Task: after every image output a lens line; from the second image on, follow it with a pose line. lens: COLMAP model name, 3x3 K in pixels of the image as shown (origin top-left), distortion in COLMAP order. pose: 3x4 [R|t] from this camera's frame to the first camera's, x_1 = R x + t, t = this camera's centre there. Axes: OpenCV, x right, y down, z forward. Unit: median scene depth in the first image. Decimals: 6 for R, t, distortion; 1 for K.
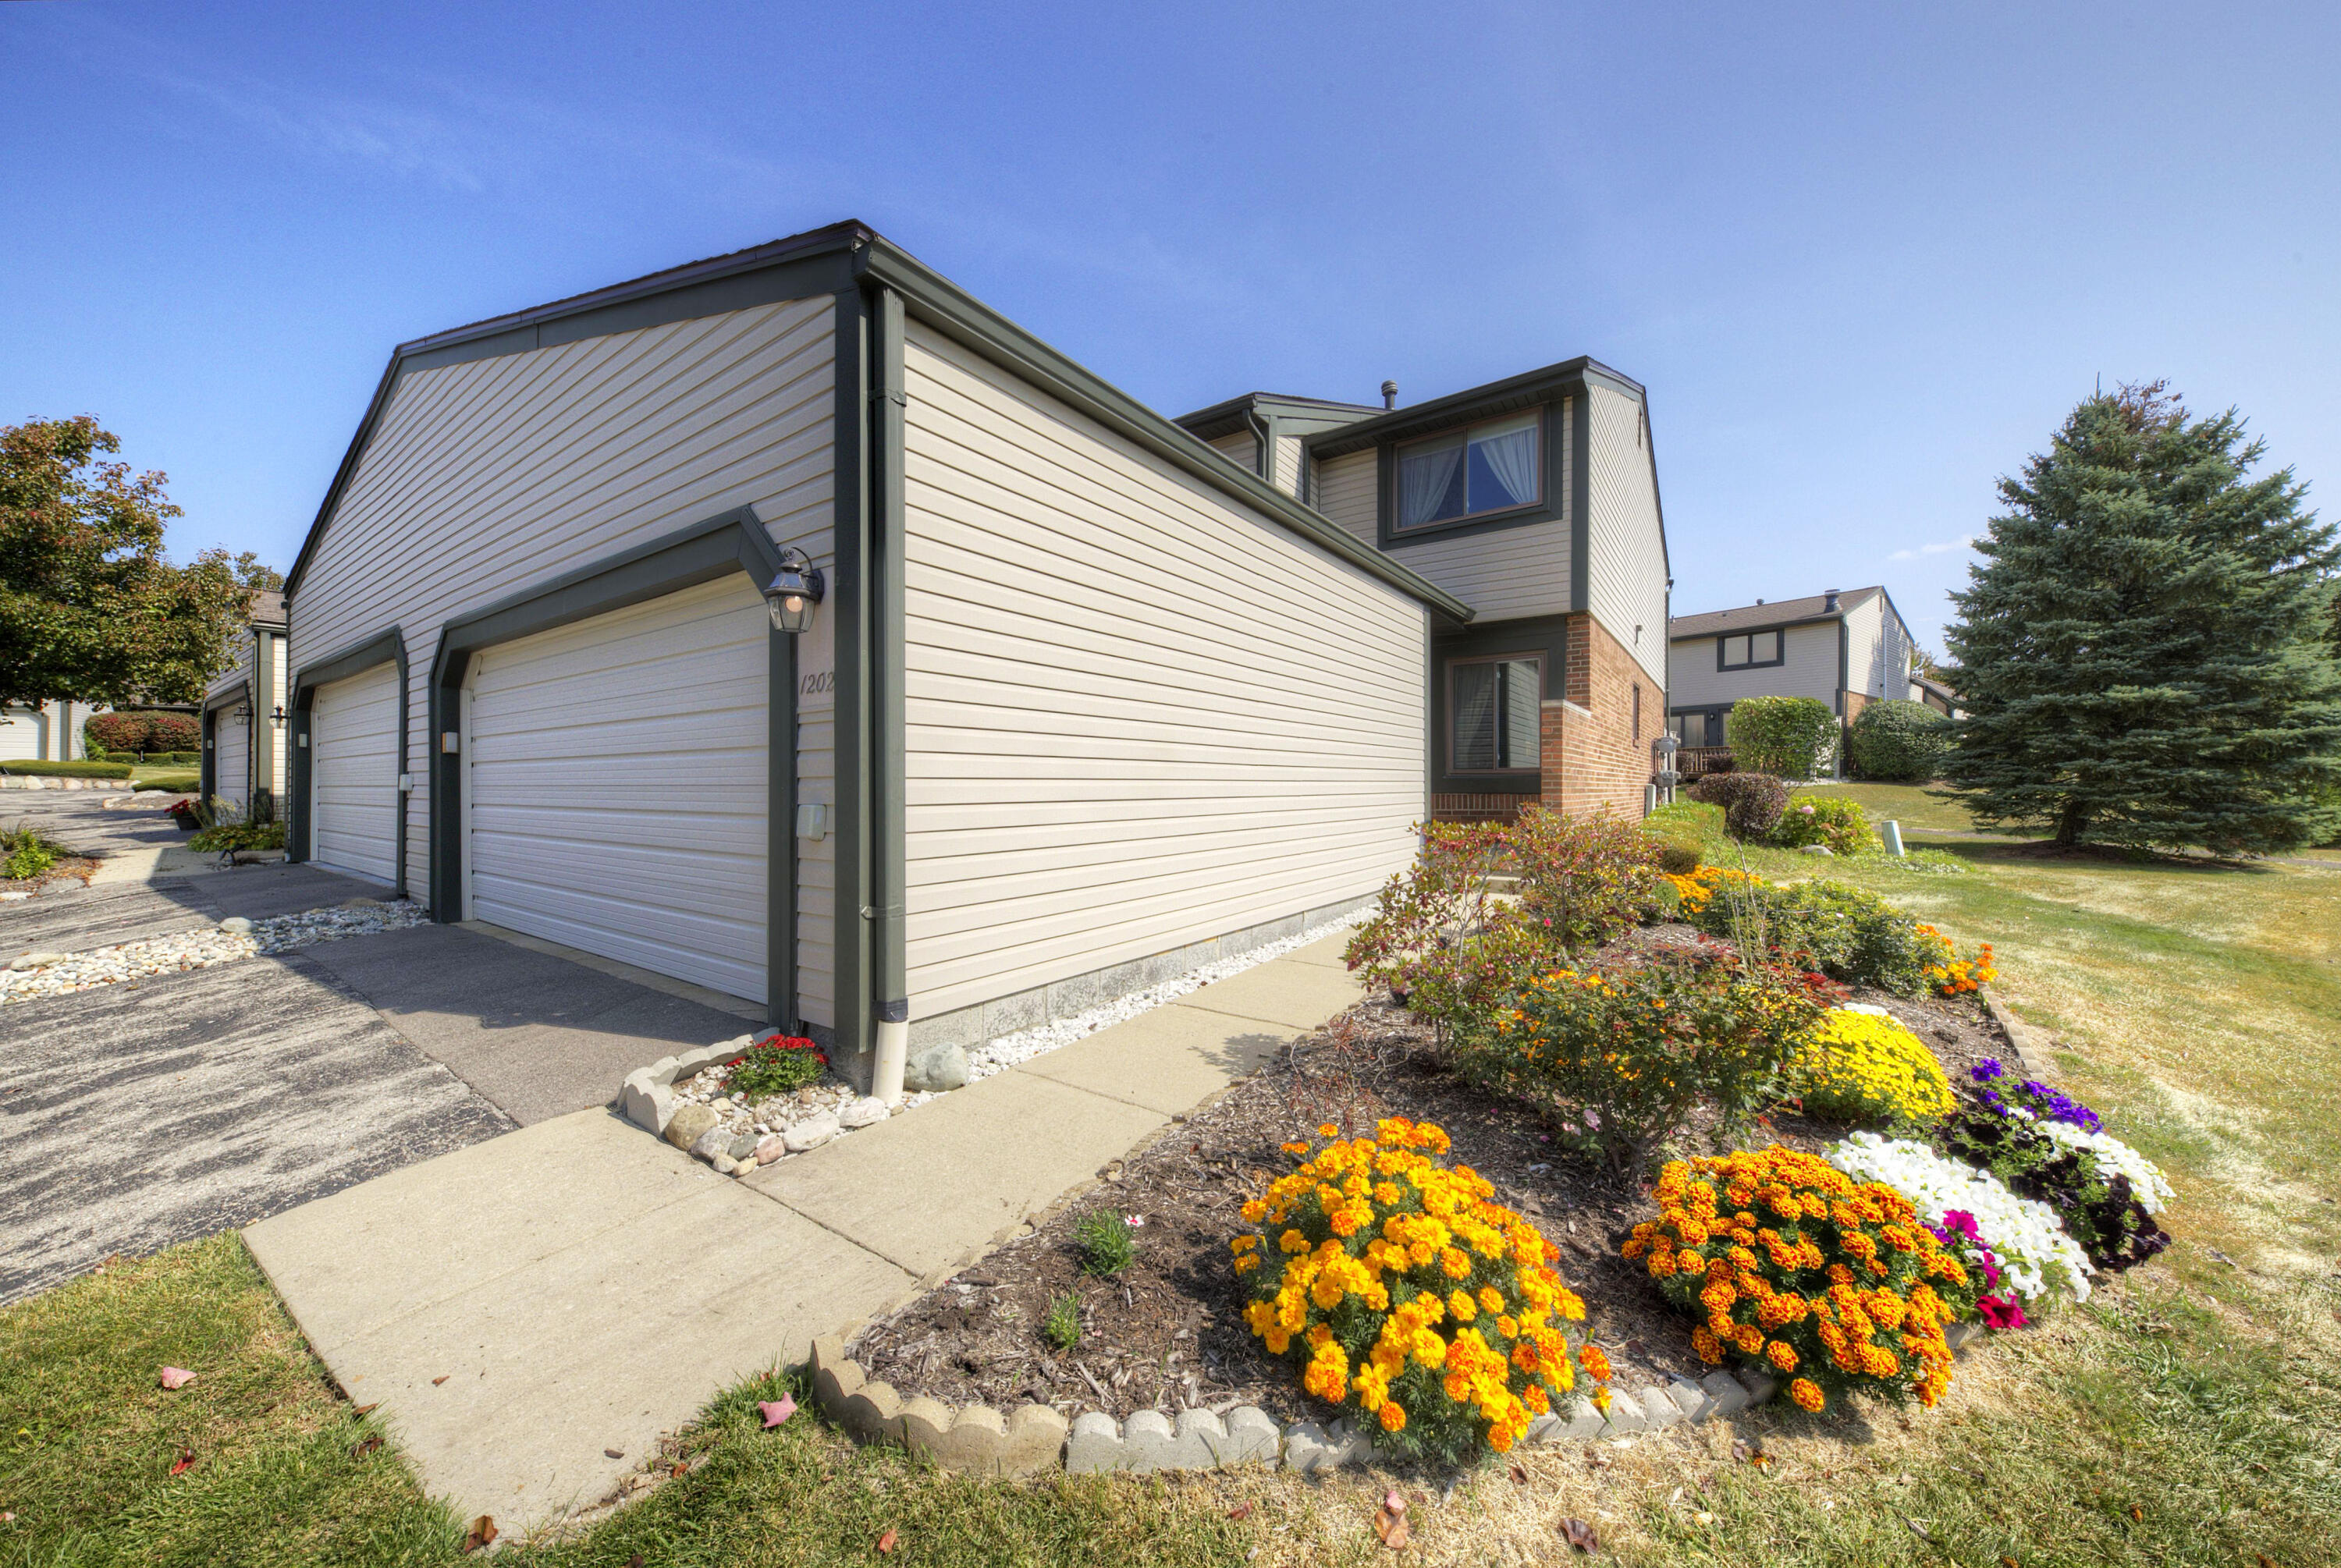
lens RADIAL K [[804.5, 0, 1168.1], [0, 804.5, 797.6], [0, 0, 1]] dist [0.008809, -0.004358]
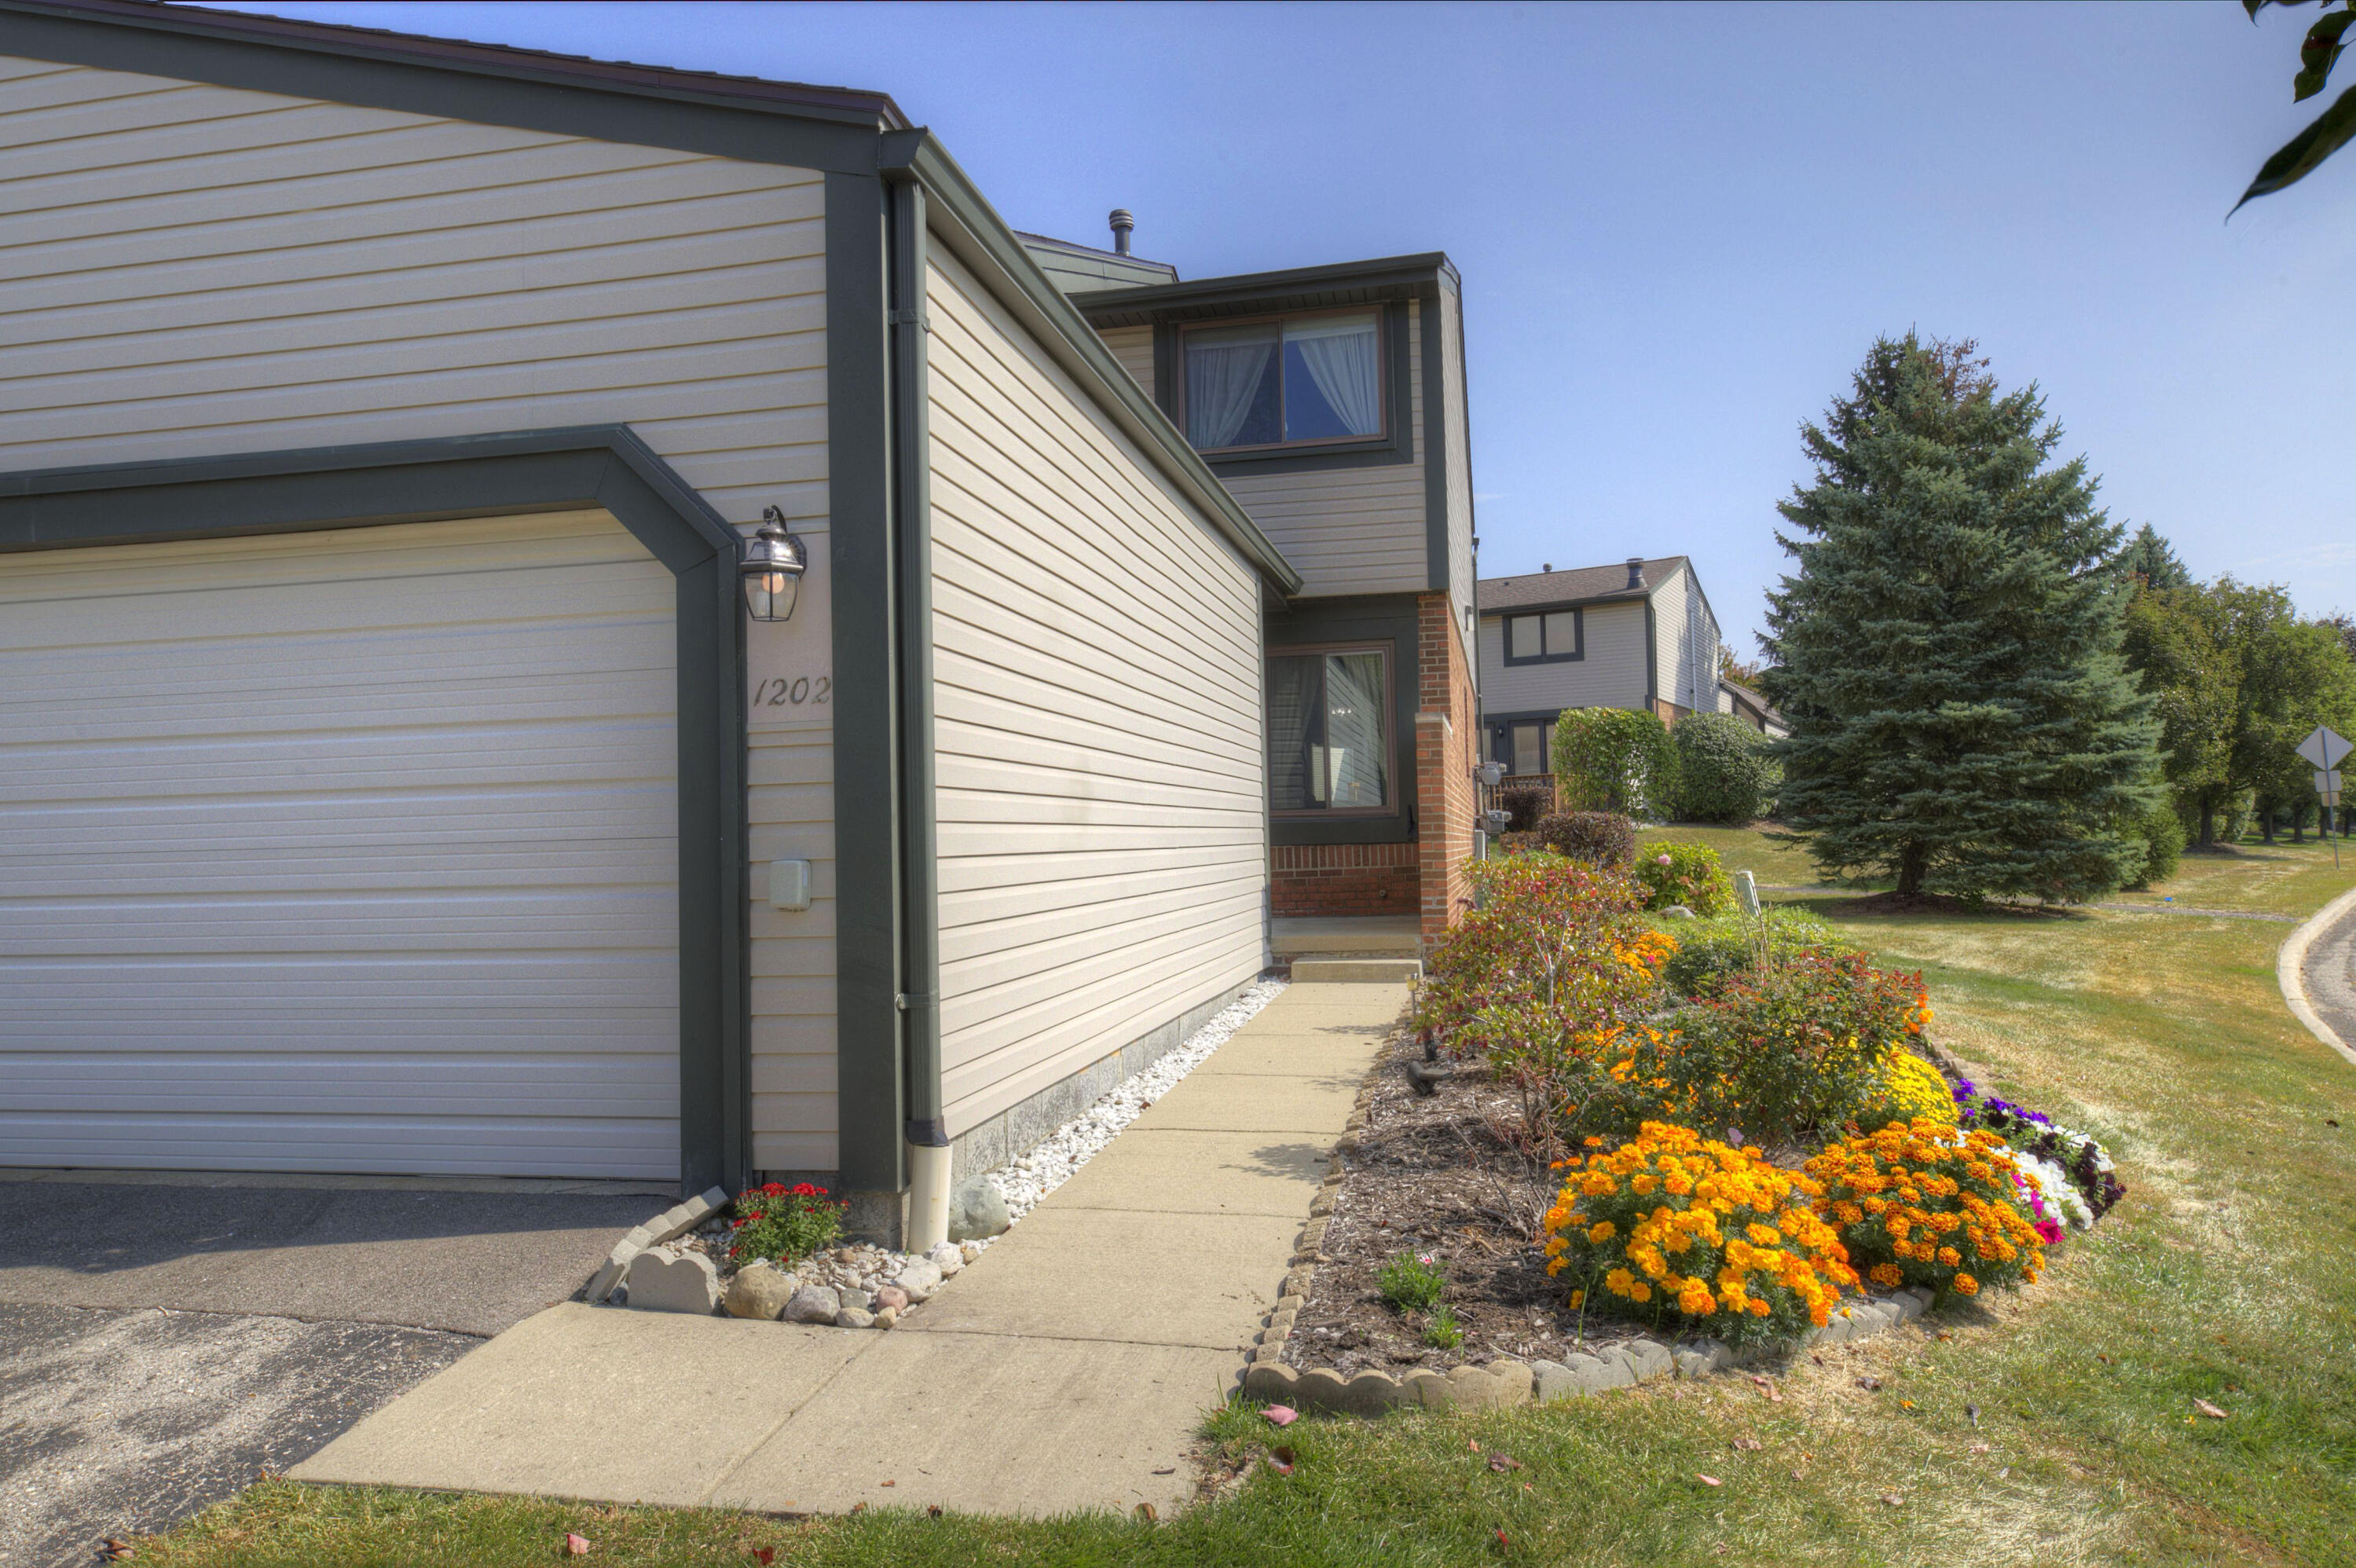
lens RADIAL K [[1518.4, 0, 1172.6], [0, 1518.4, 812.6], [0, 0, 1]] dist [0.005477, 0.039633]
pose [[0.914031, -0.012968, 0.405436, -0.204047], [0.029489, 0.998969, -0.034529, 0.007011], [-0.404570, 0.043516, 0.913471, -0.112433]]
